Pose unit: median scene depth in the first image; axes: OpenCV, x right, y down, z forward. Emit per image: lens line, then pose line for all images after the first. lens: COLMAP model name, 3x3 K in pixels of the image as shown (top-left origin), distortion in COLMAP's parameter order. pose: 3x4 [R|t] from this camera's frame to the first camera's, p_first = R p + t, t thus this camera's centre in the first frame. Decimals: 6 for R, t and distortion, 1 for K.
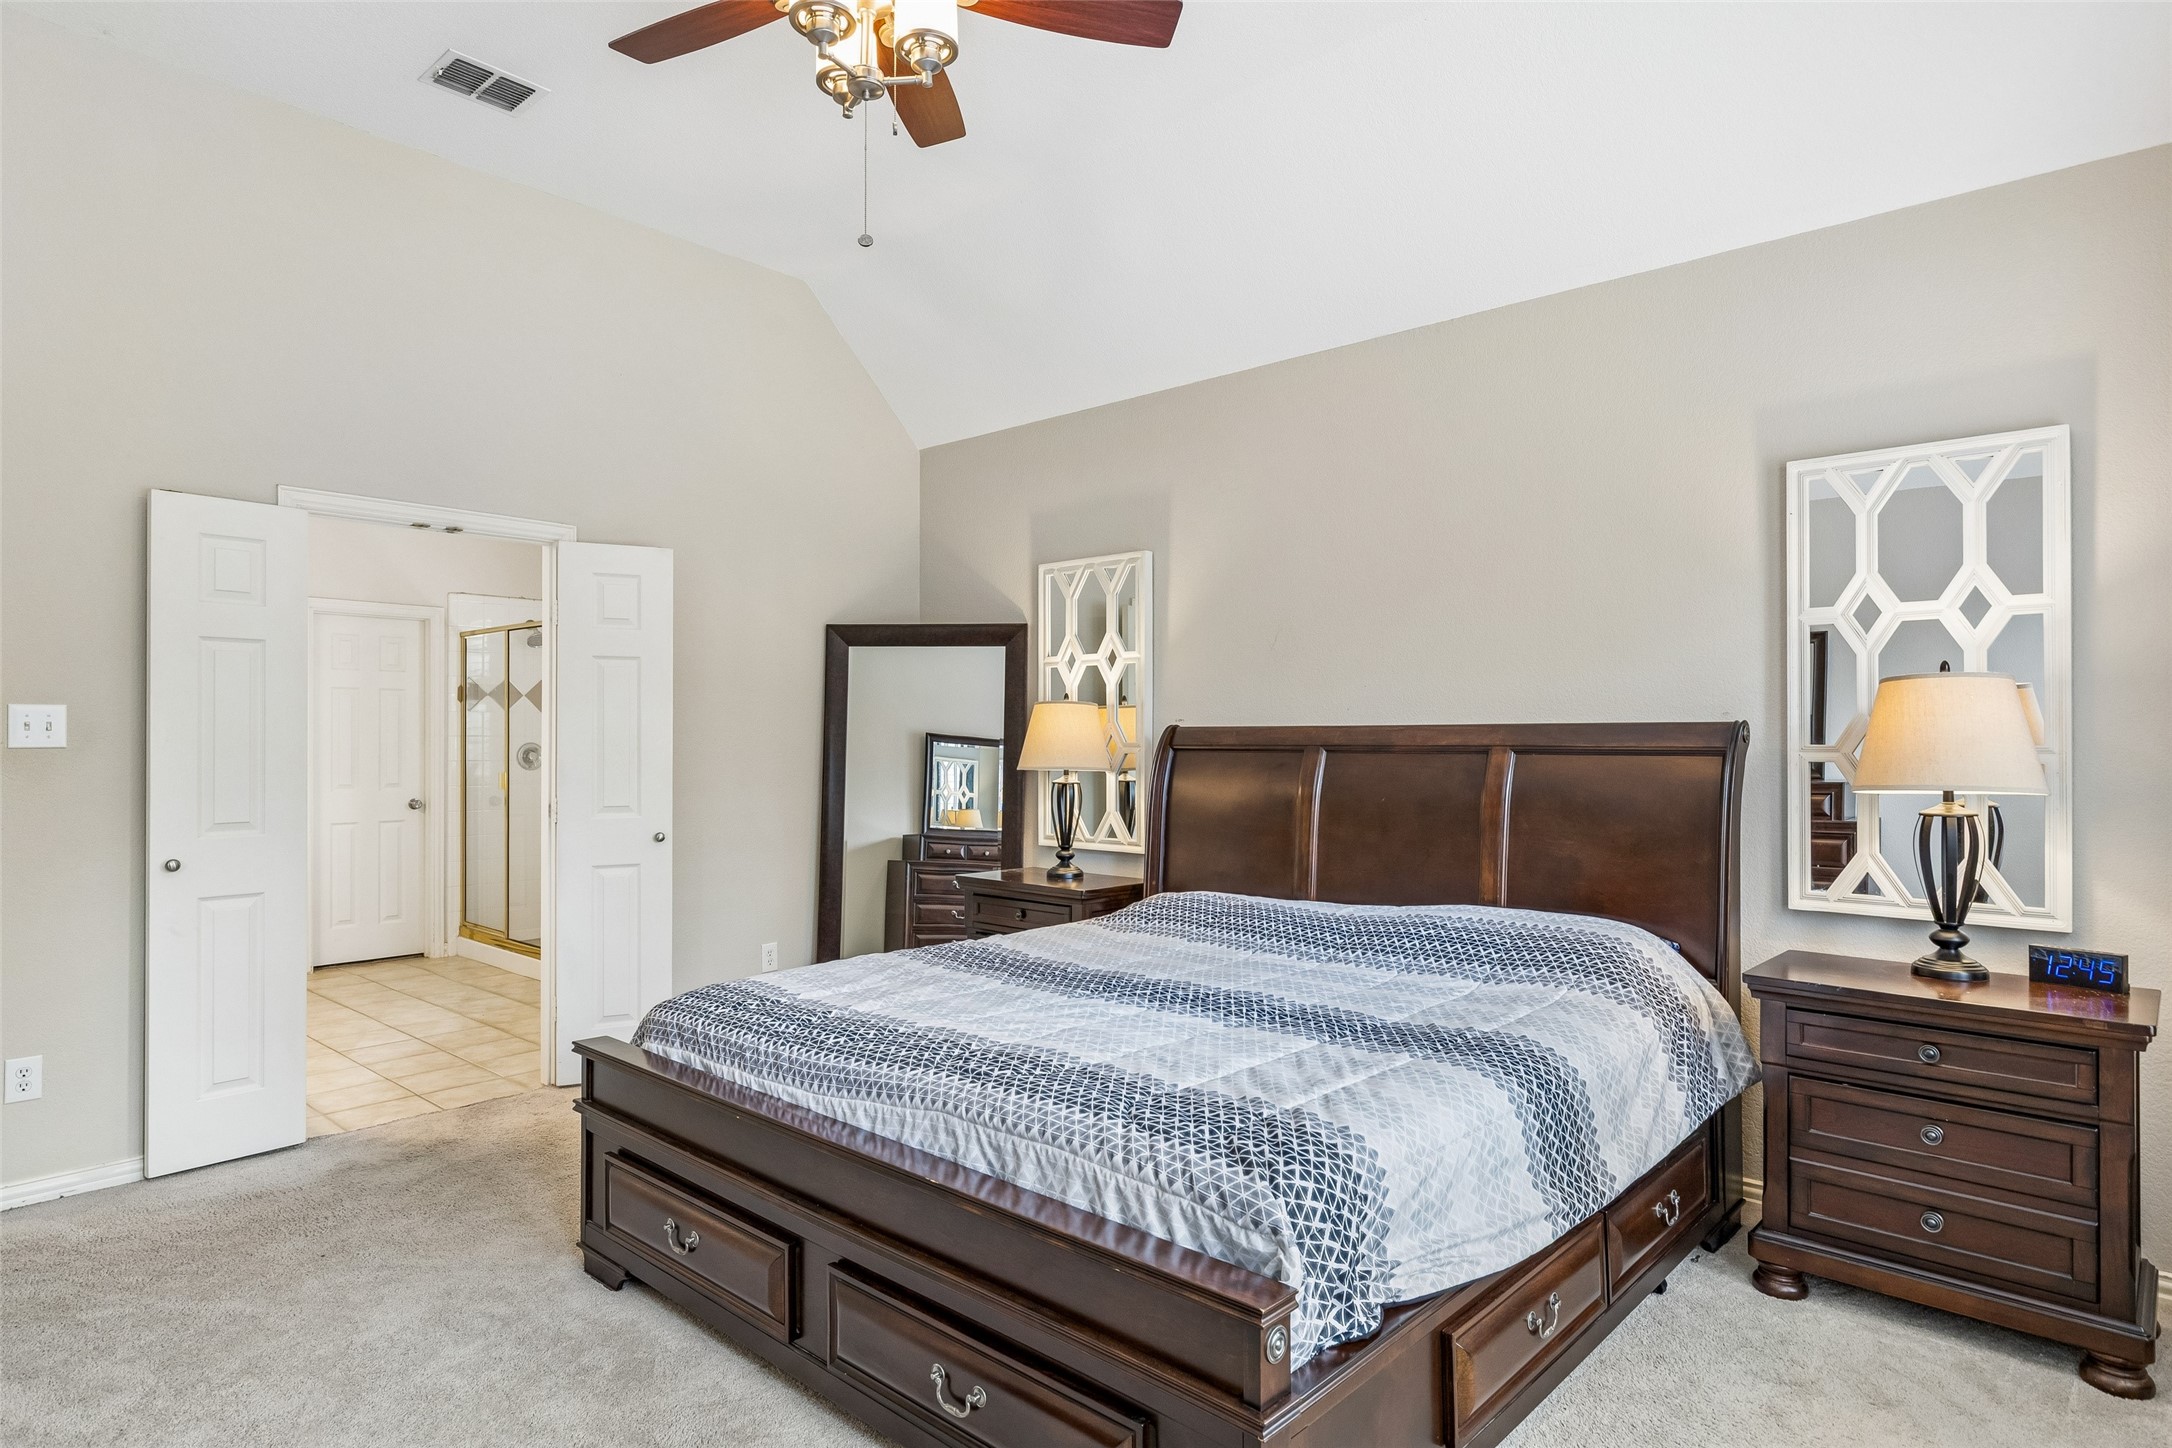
lens RADIAL K [[1182.5, 0, 1090.8], [0, 1182.5, 697.6], [0, 0, 1]] dist [-0.001775, 0.000020]
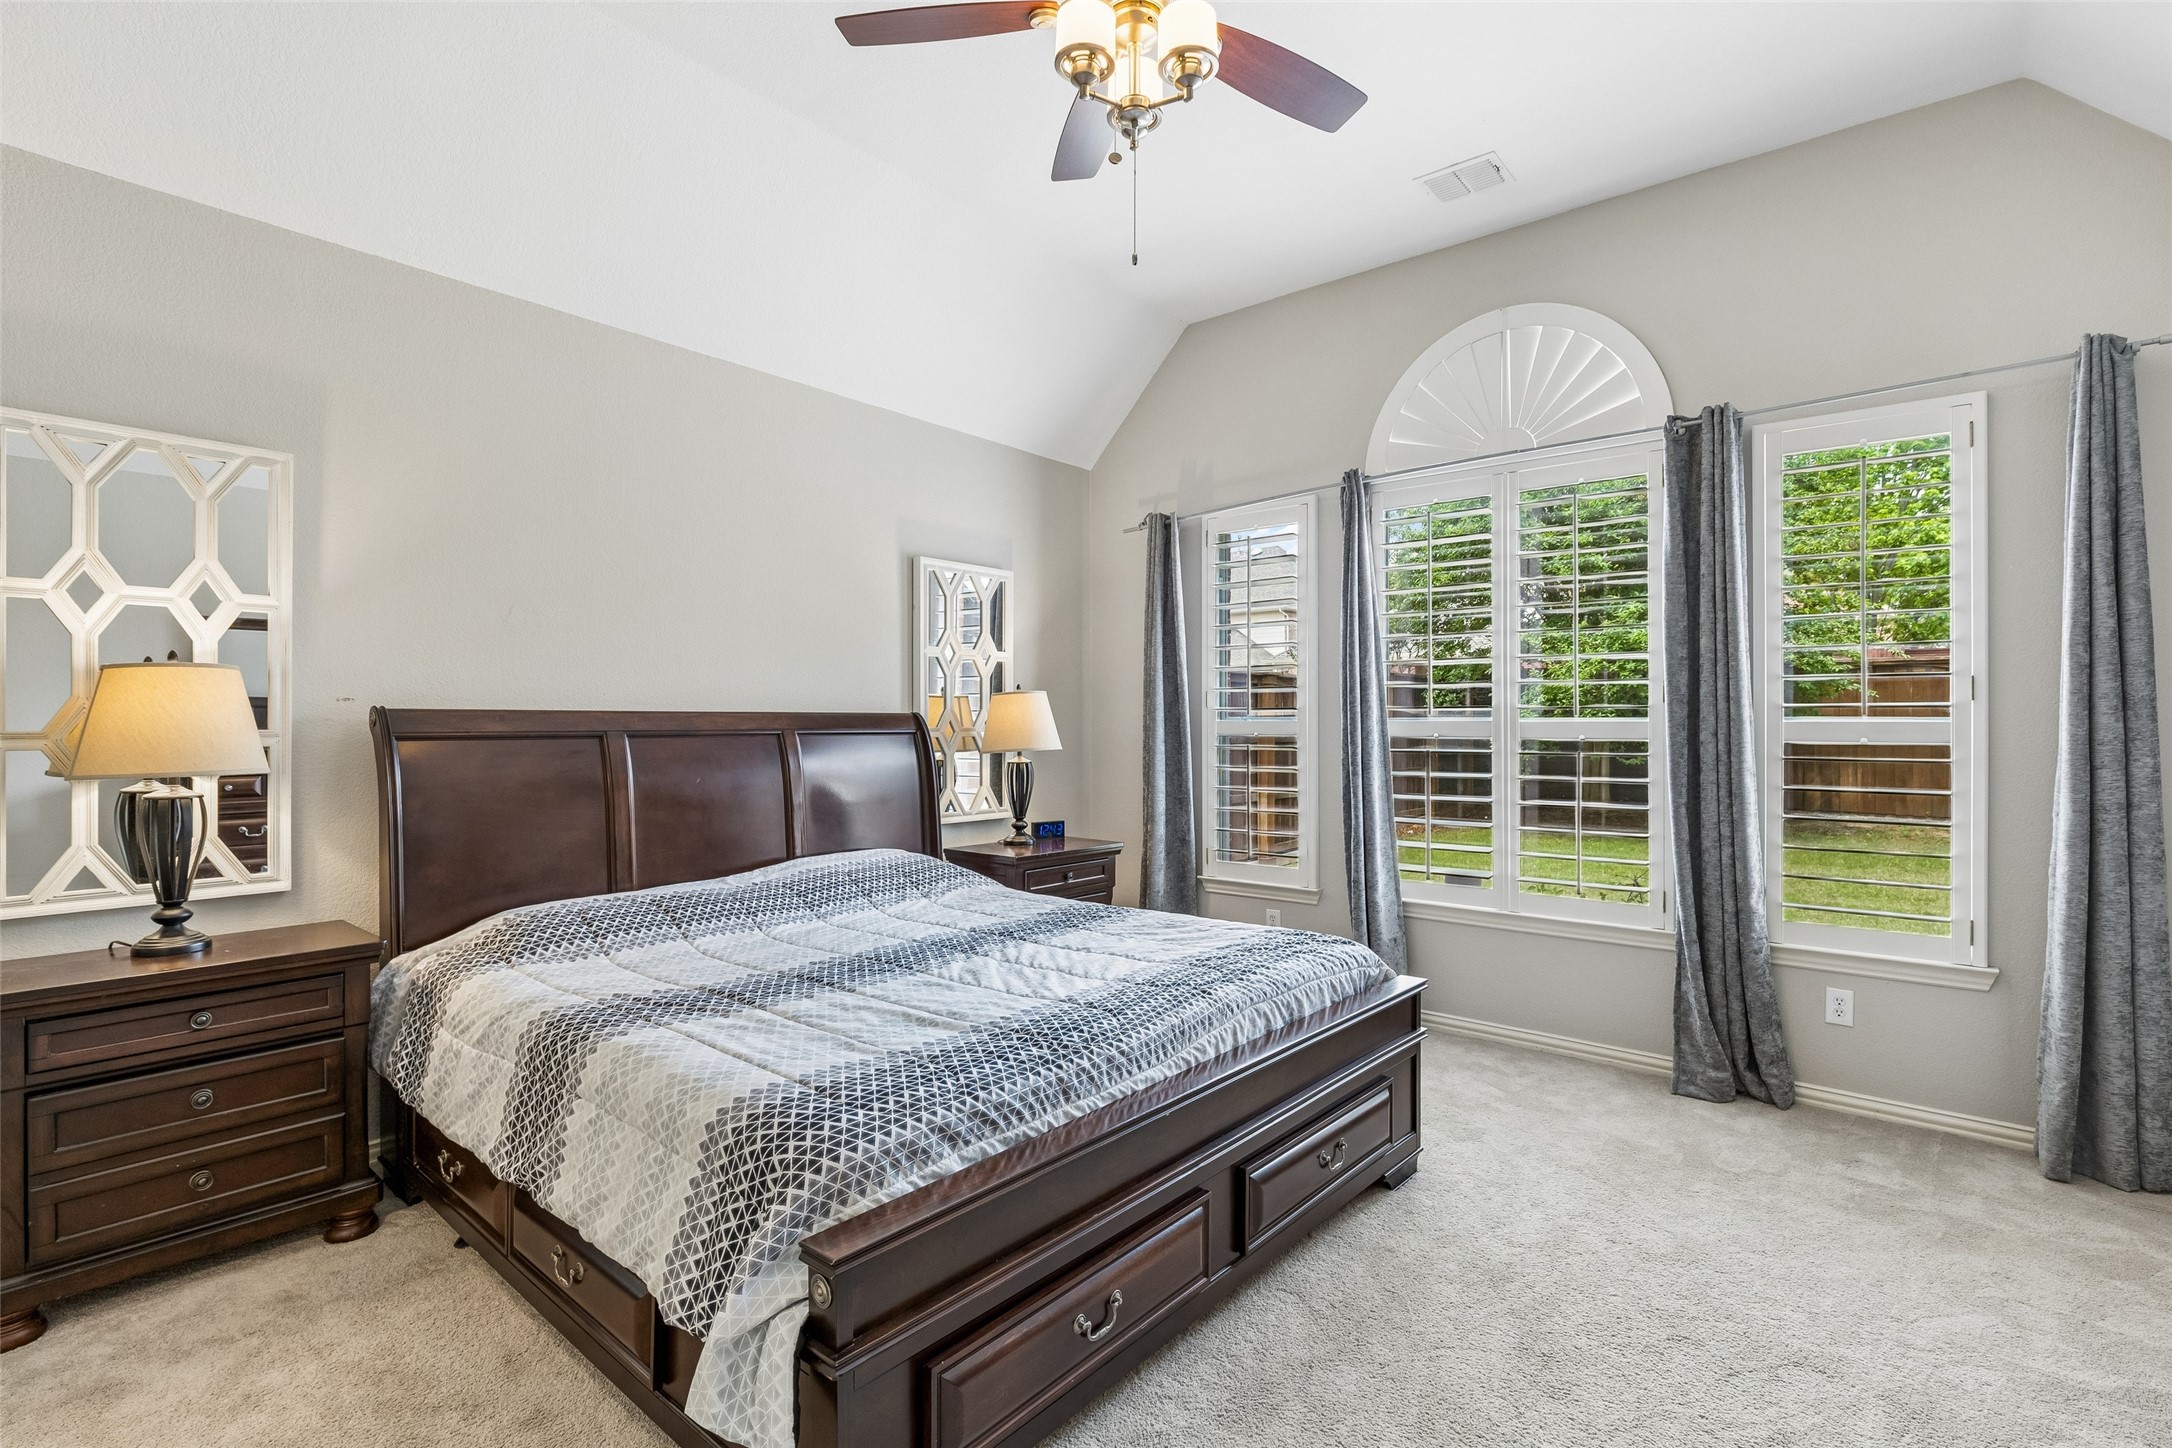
lens RADIAL K [[1027.9, 0, 1086.6], [0, 1027.9, 745.3], [0, 0, 1]] dist [0.048508, -0.000013]
pose [[-0.030142, -0.019884, 0.999348, -0.256110], [-0.034984, 0.999211, 0.018826, 0.009075], [-0.998933, -0.034394, -0.030814, 0.249023]]
